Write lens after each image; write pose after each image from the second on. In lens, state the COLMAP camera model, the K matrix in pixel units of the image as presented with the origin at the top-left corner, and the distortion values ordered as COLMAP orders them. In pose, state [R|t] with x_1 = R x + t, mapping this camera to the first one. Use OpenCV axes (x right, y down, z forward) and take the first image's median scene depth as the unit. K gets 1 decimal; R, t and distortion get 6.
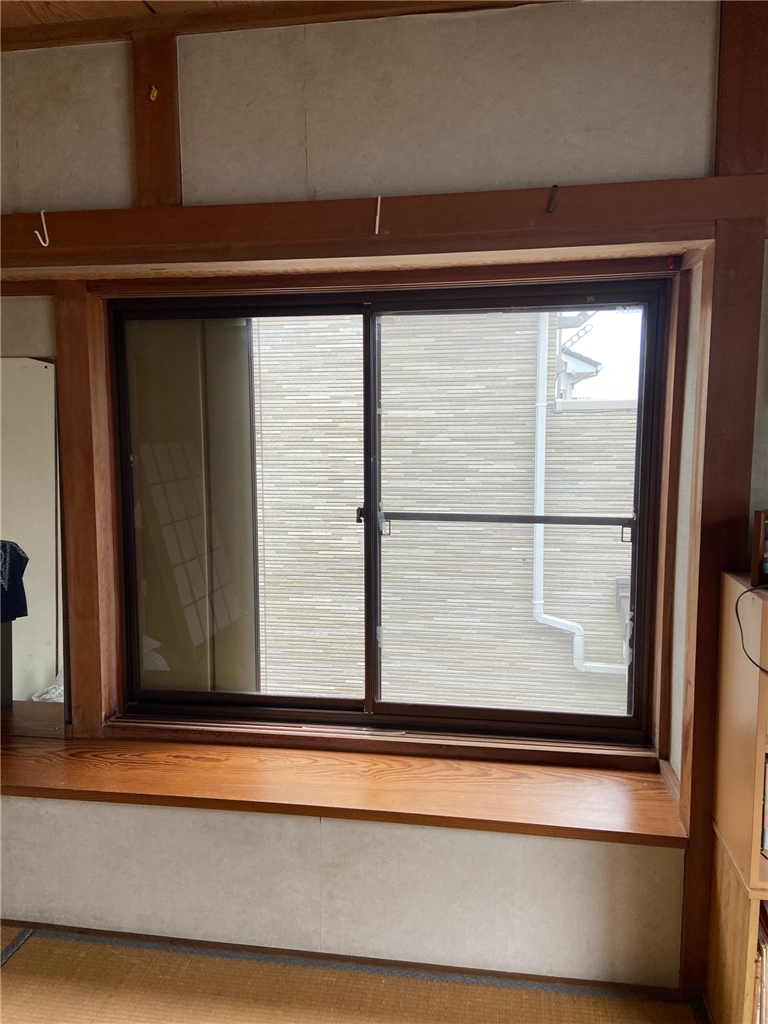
lens RADIAL K [[724.0, 0, 403.2], [0, 724.0, 513.8], [0, 0, 1]] dist [0.092304, -0.117531]
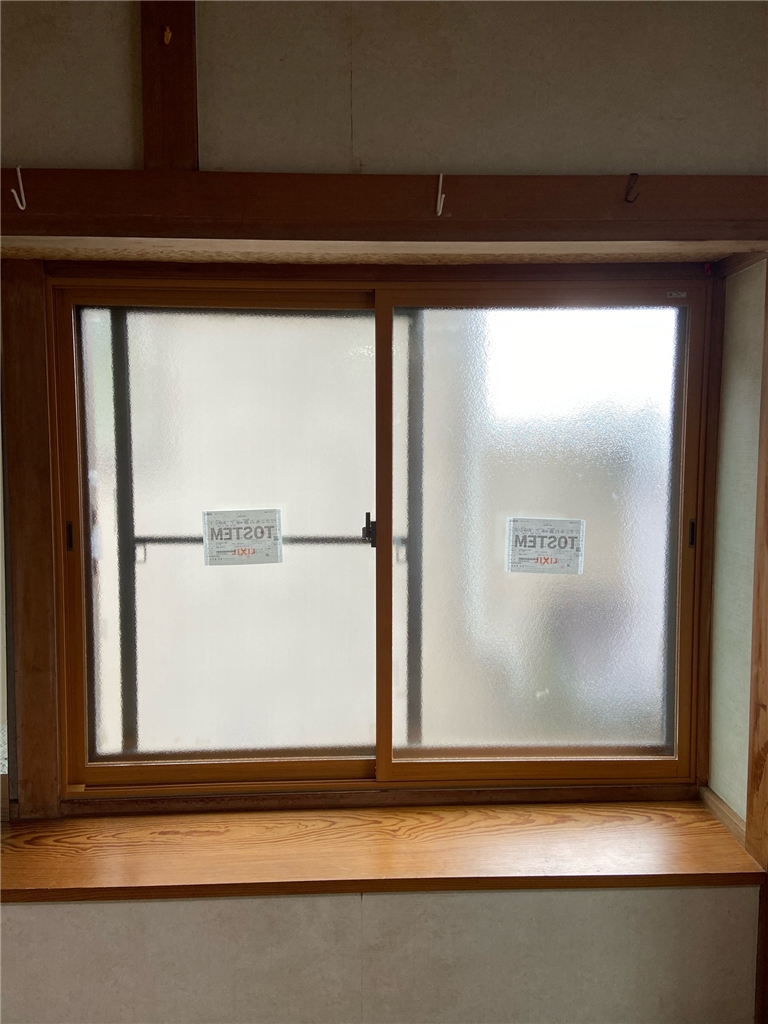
lens RADIAL K [[724.0, 0, 403.2], [0, 724.0, 513.8], [0, 0, 1]] dist [0.092304, -0.117531]
pose [[0.982178, -0.015357, 0.187327, -0.214831], [0.021221, 0.999344, -0.029338, 0.000324], [-0.186754, 0.032790, 0.981859, 0.134216]]
